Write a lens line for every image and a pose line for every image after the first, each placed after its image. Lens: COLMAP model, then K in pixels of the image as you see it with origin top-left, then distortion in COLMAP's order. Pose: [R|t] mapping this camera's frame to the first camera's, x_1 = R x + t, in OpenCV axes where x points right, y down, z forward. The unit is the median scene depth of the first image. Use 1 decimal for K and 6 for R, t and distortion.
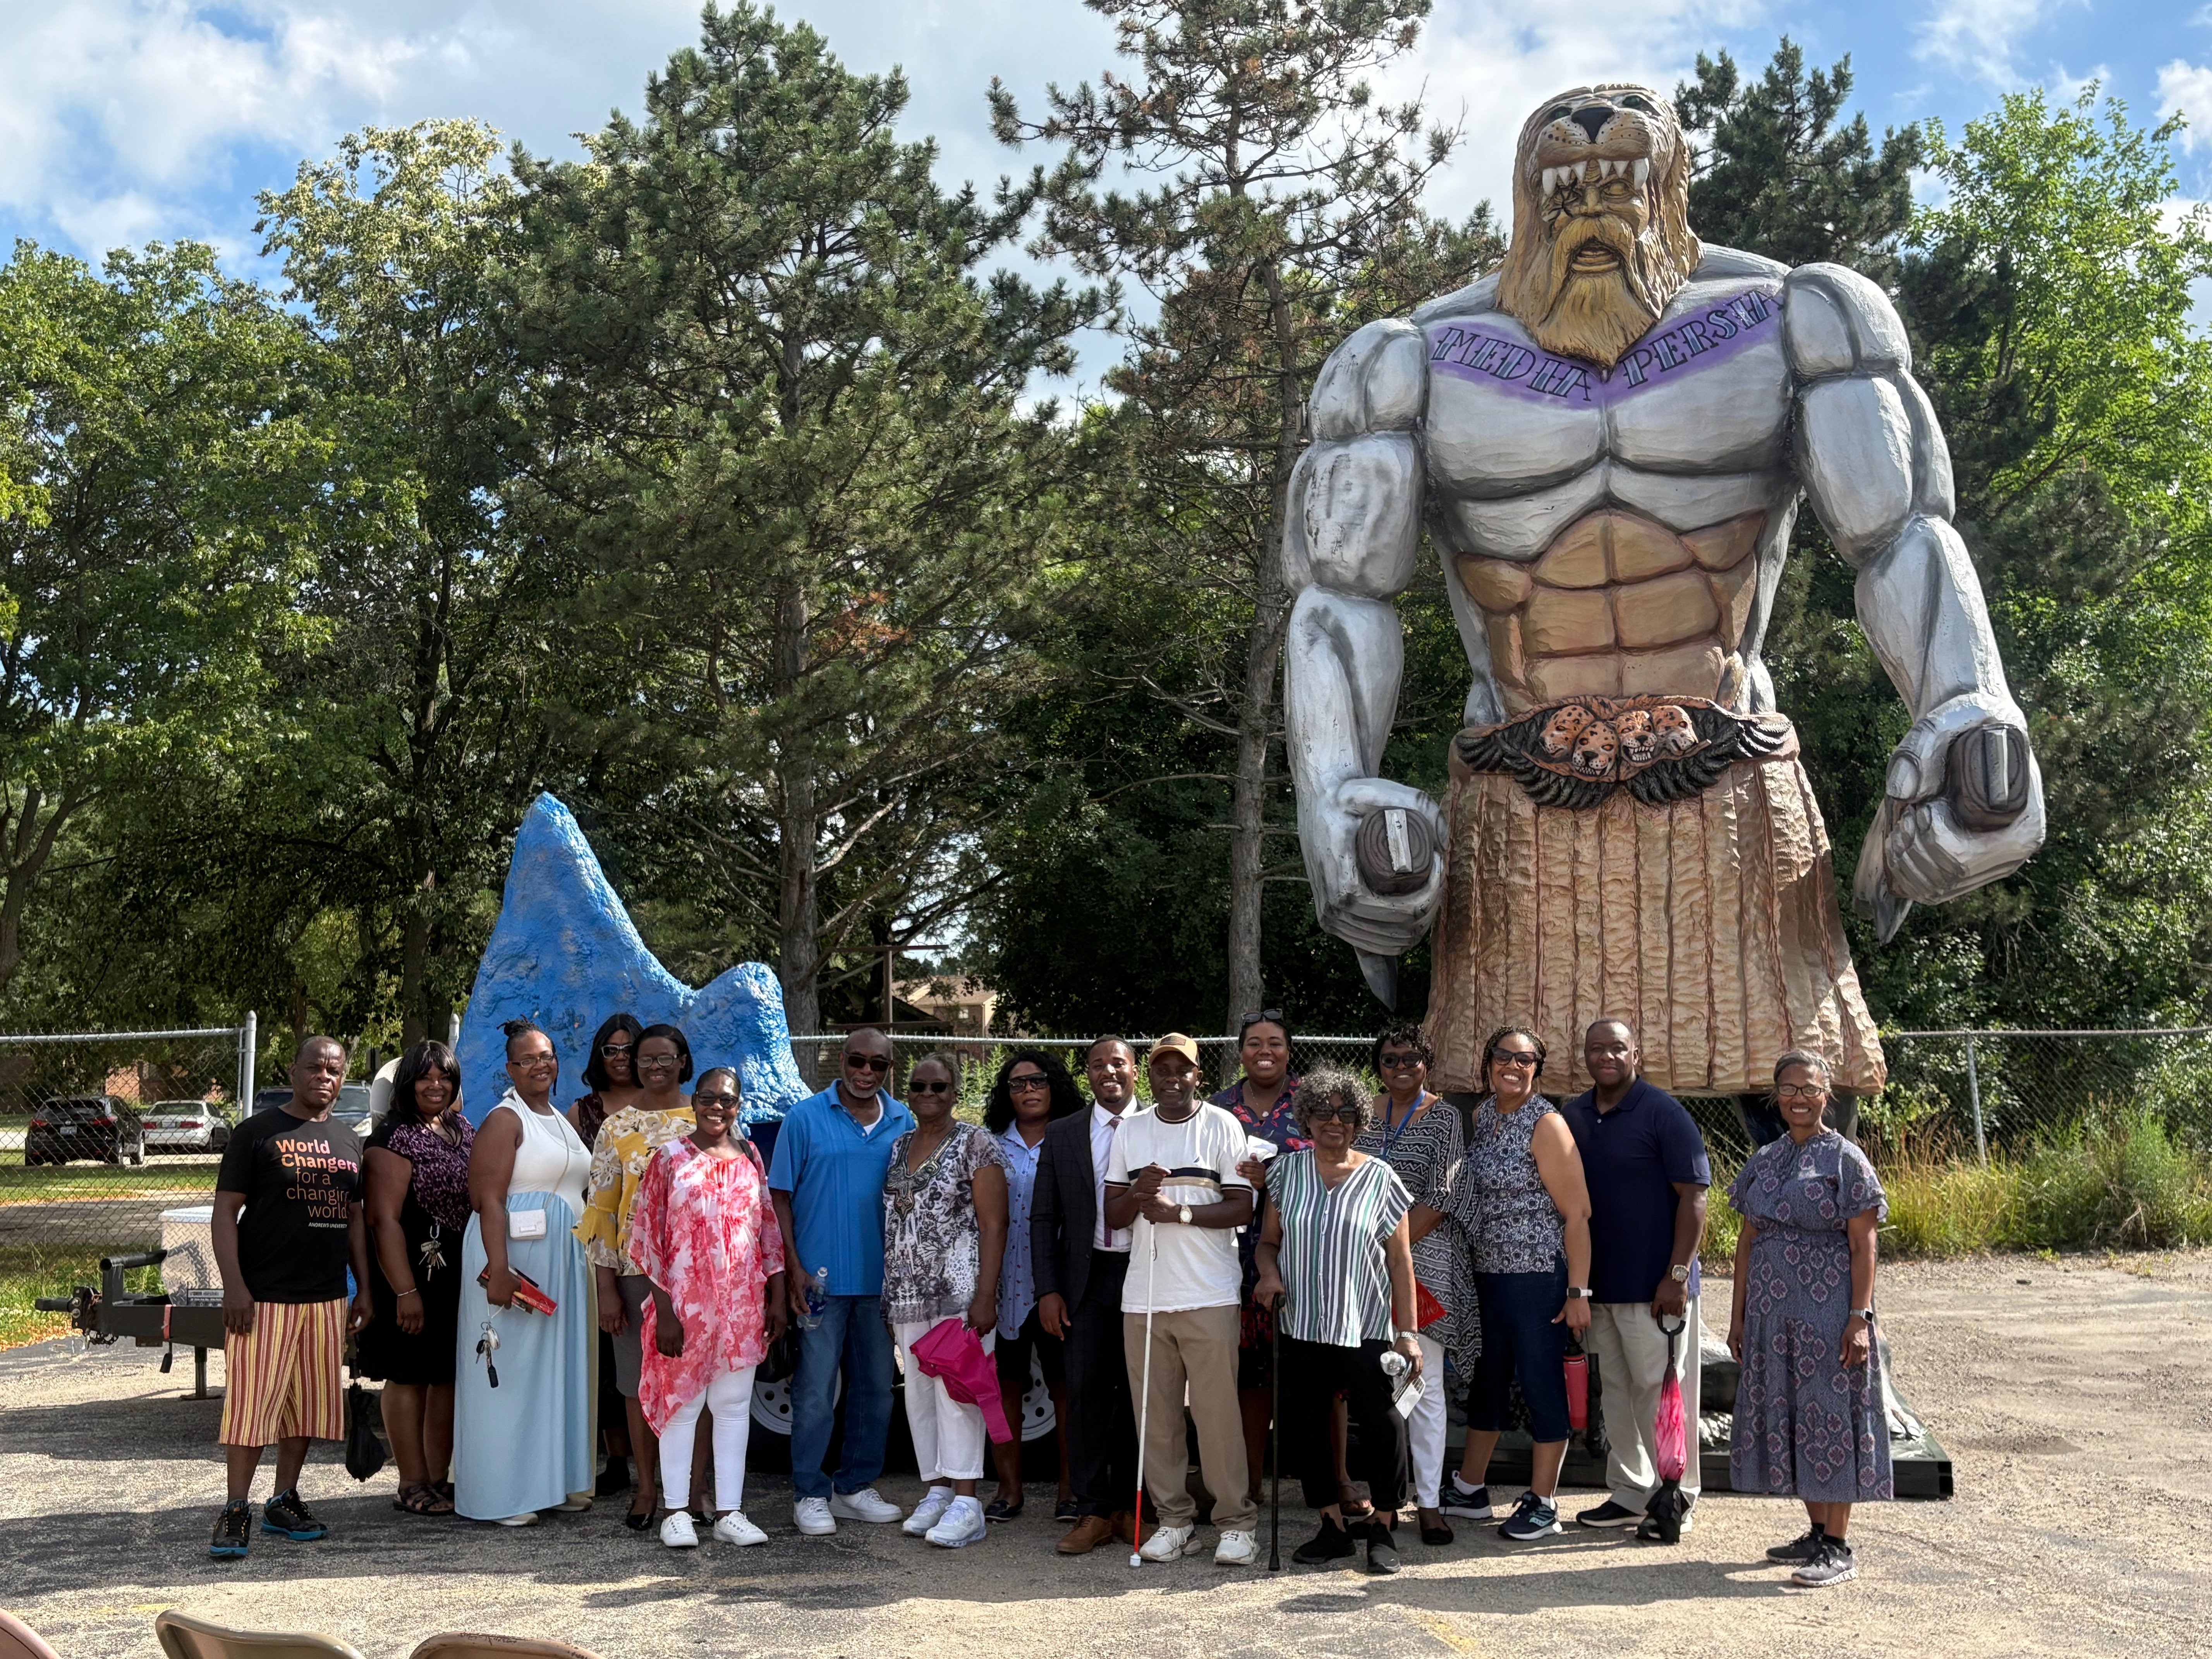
lens RADIAL K [[2489.7, 0, 1118.3], [0, 2489.7, 838.2], [0, 0, 1]] dist [0.213210, -0.814617]
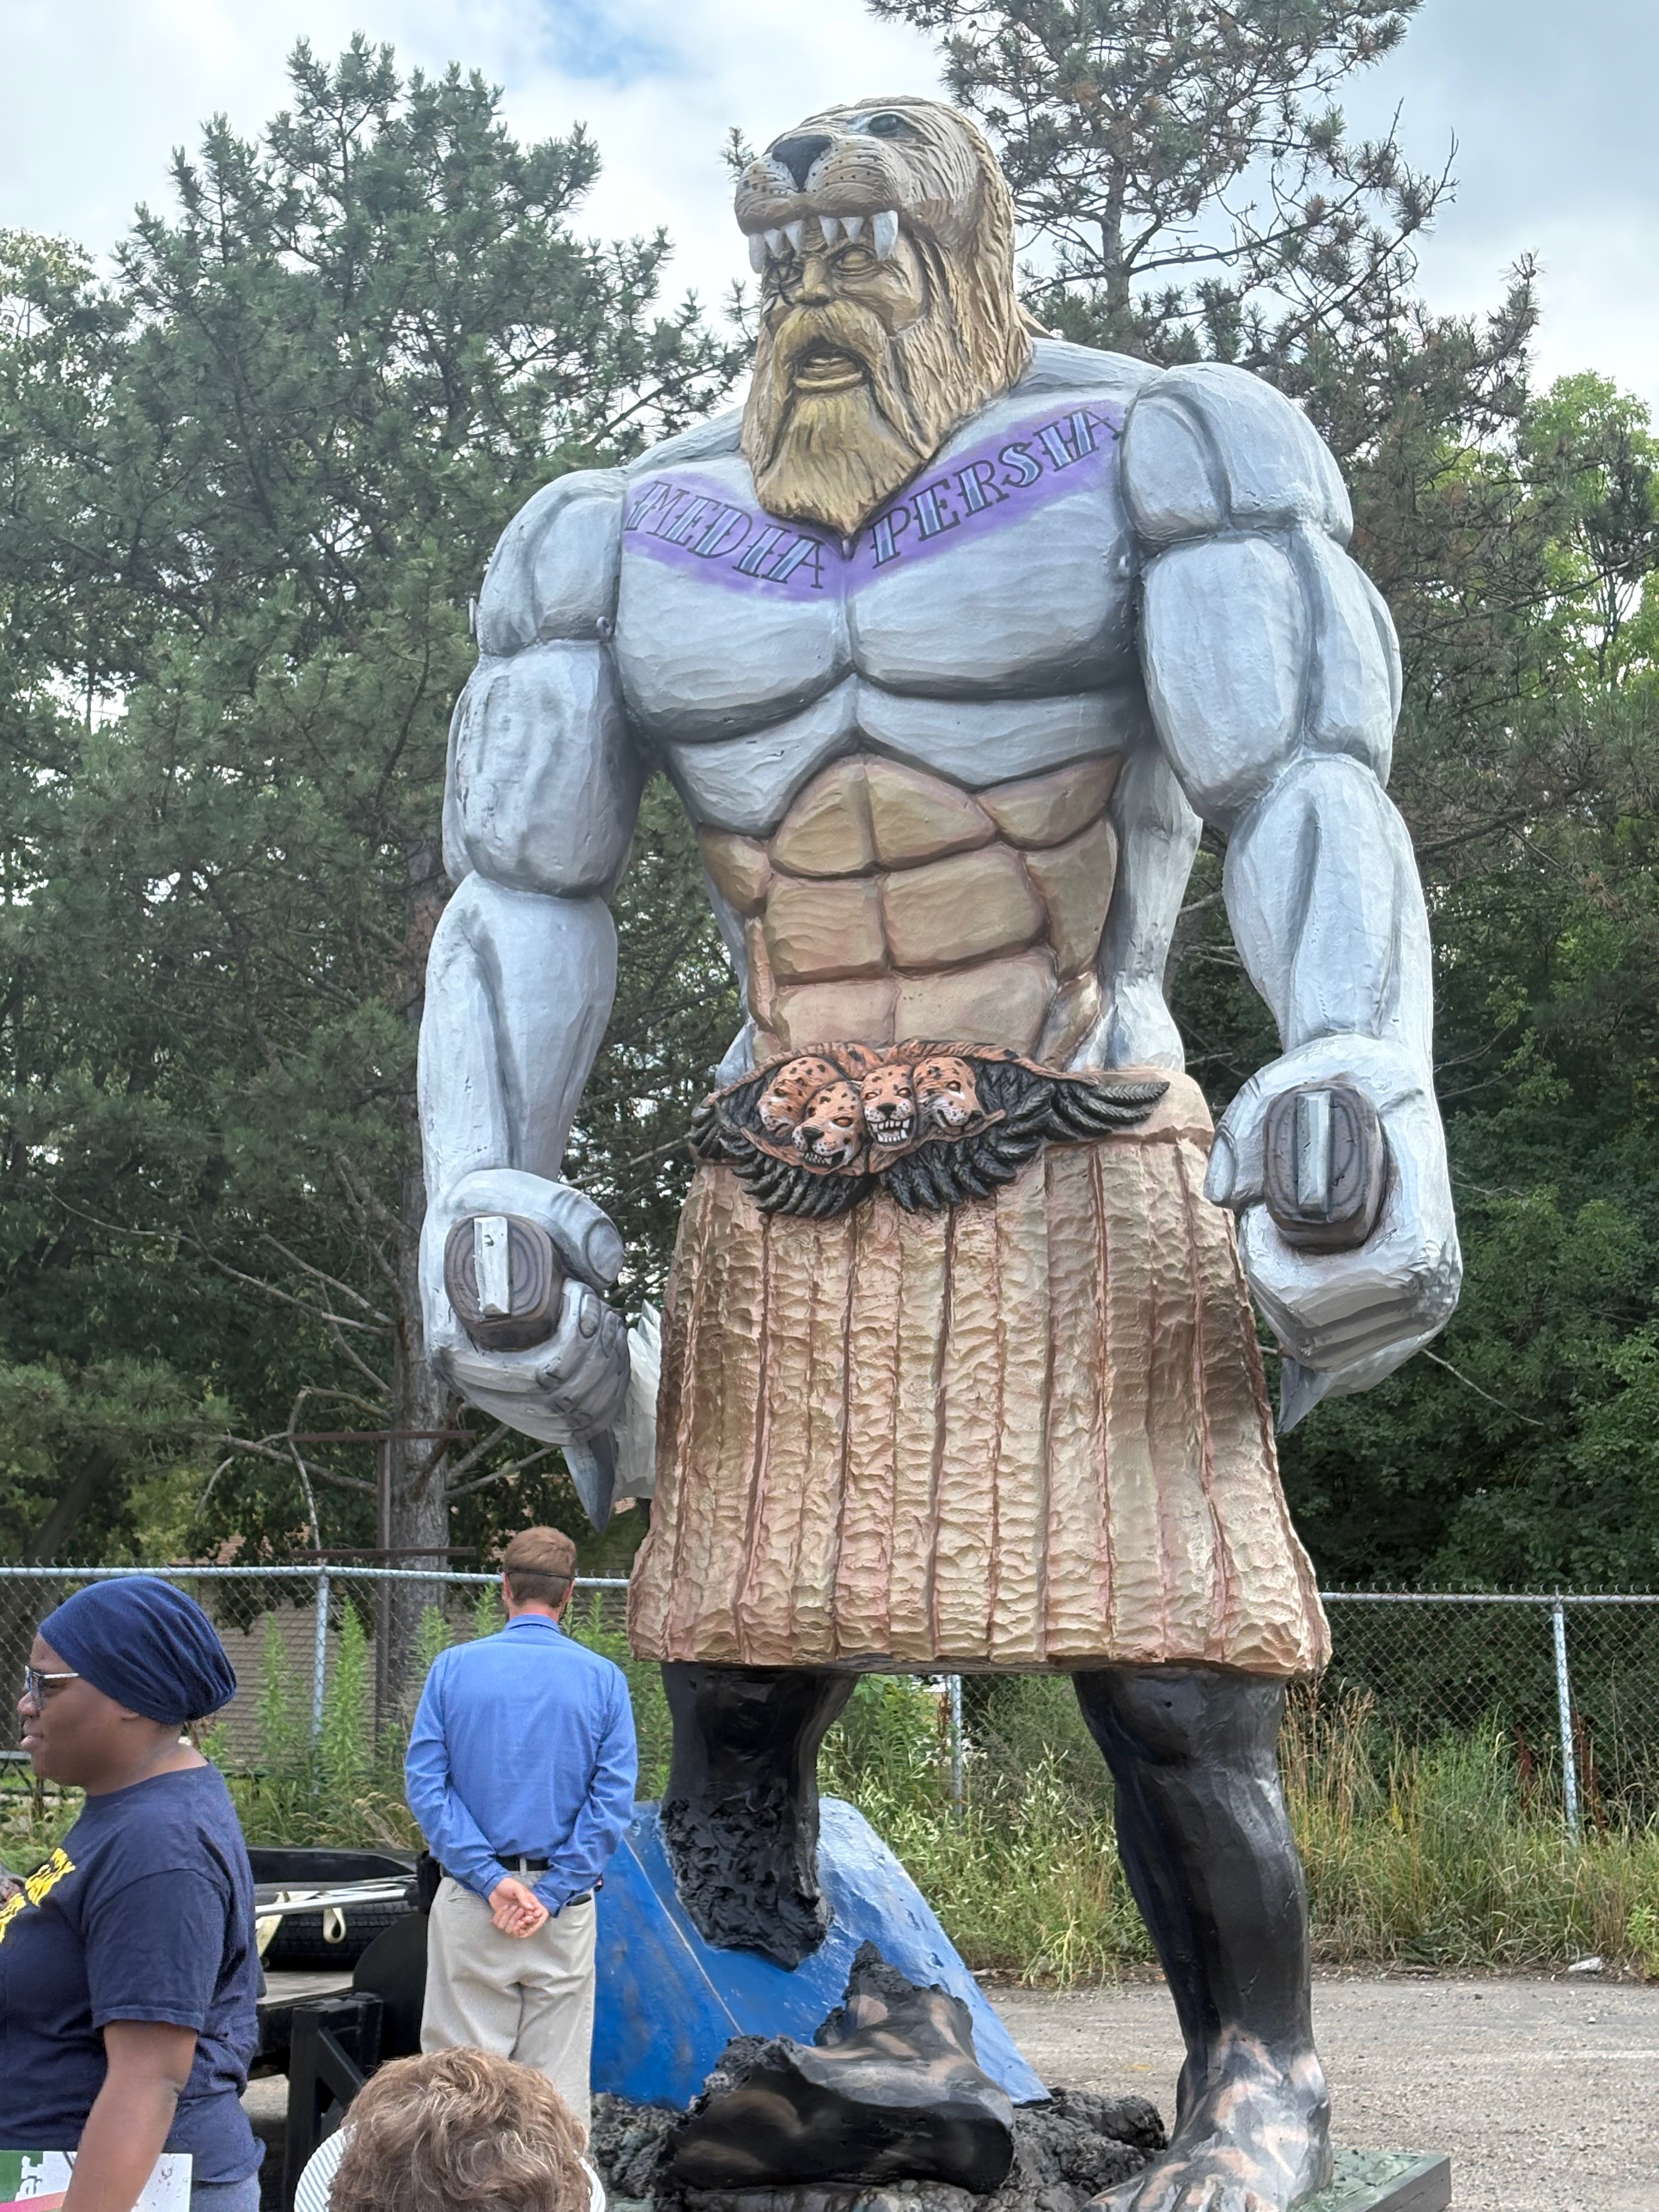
lens RADIAL K [[3766.0, 0, 829.5], [0, 3766.0, 1106.0], [0, 0, 1]] dist [0.258671, -1.300581]
pose [[0.985332, -0.002868, -0.170623, 0.347435], [-0.004829, 0.998990, -0.044681, 0.002717], [0.170578, 0.044850, 0.984323, 0.047544]]
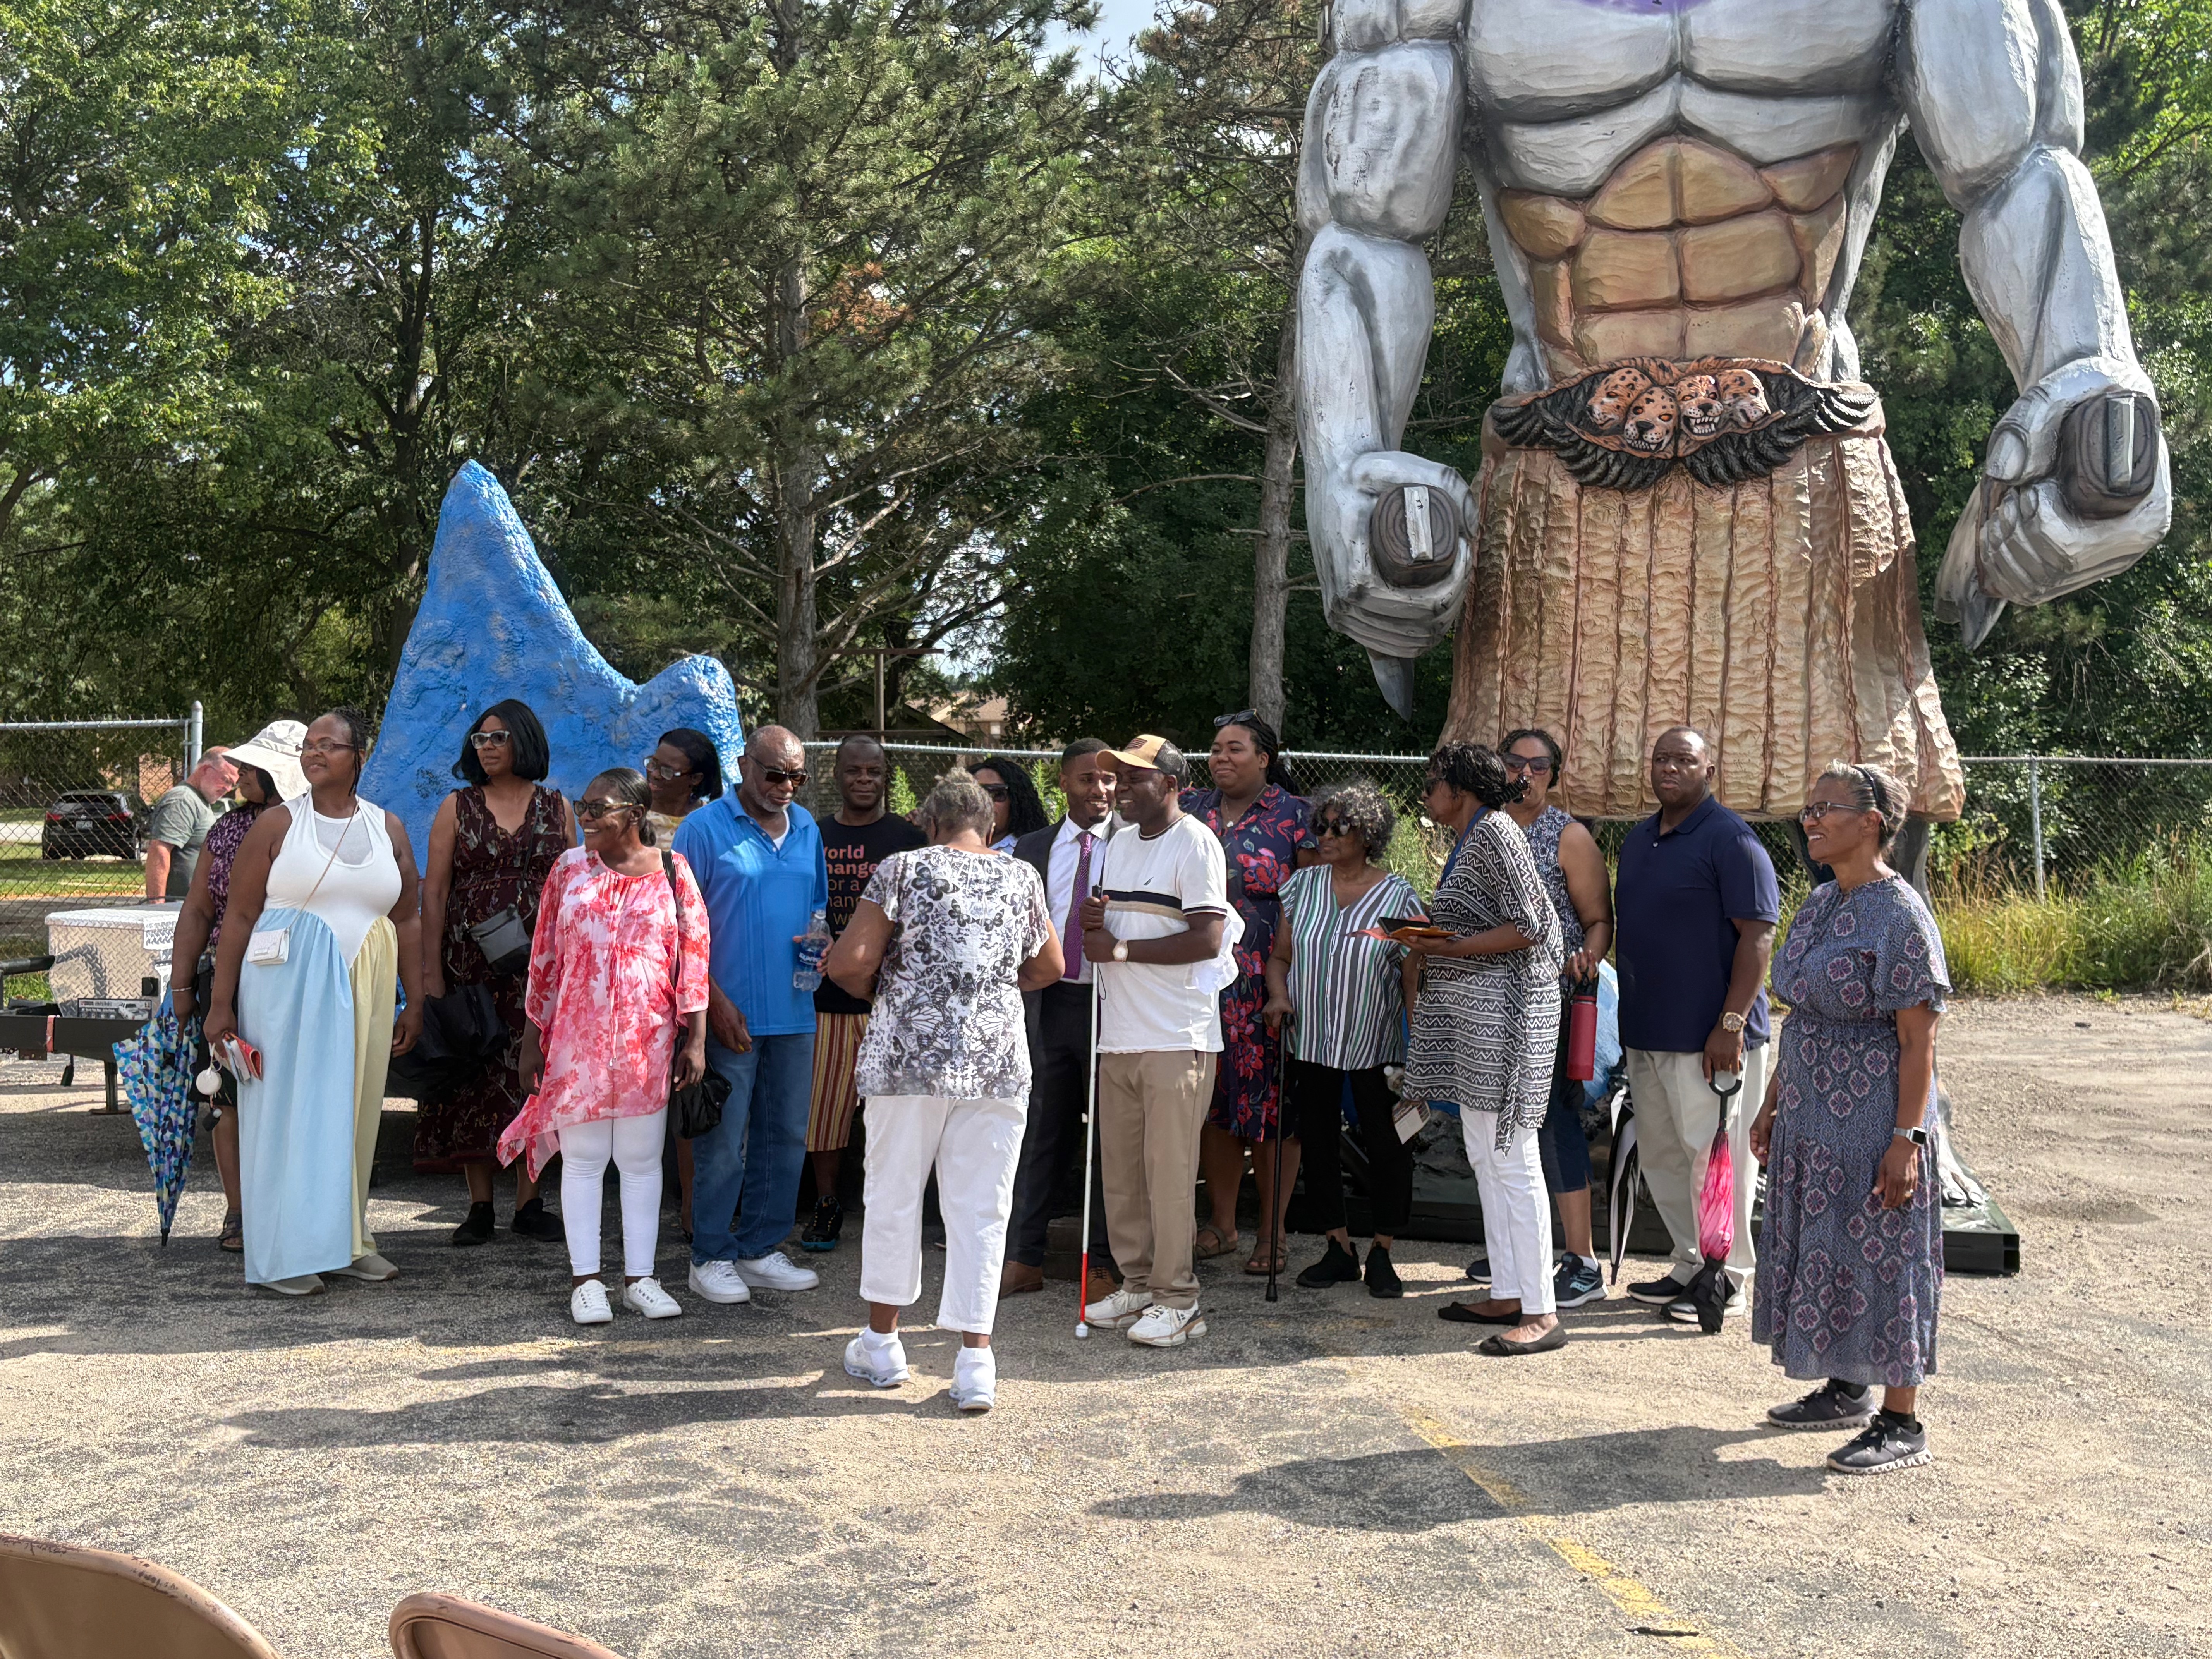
lens RADIAL K [[2504.3, 0, 1103.8], [0, 2504.3, 843.8], [0, 0, 1]] dist [0.158292, -0.557019]
pose [[0.999650, 0.018999, -0.018419, 0.020102], [-0.016762, 0.993246, 0.114809, 0.012599], [0.020476, -0.114460, 0.993217, 0.112048]]
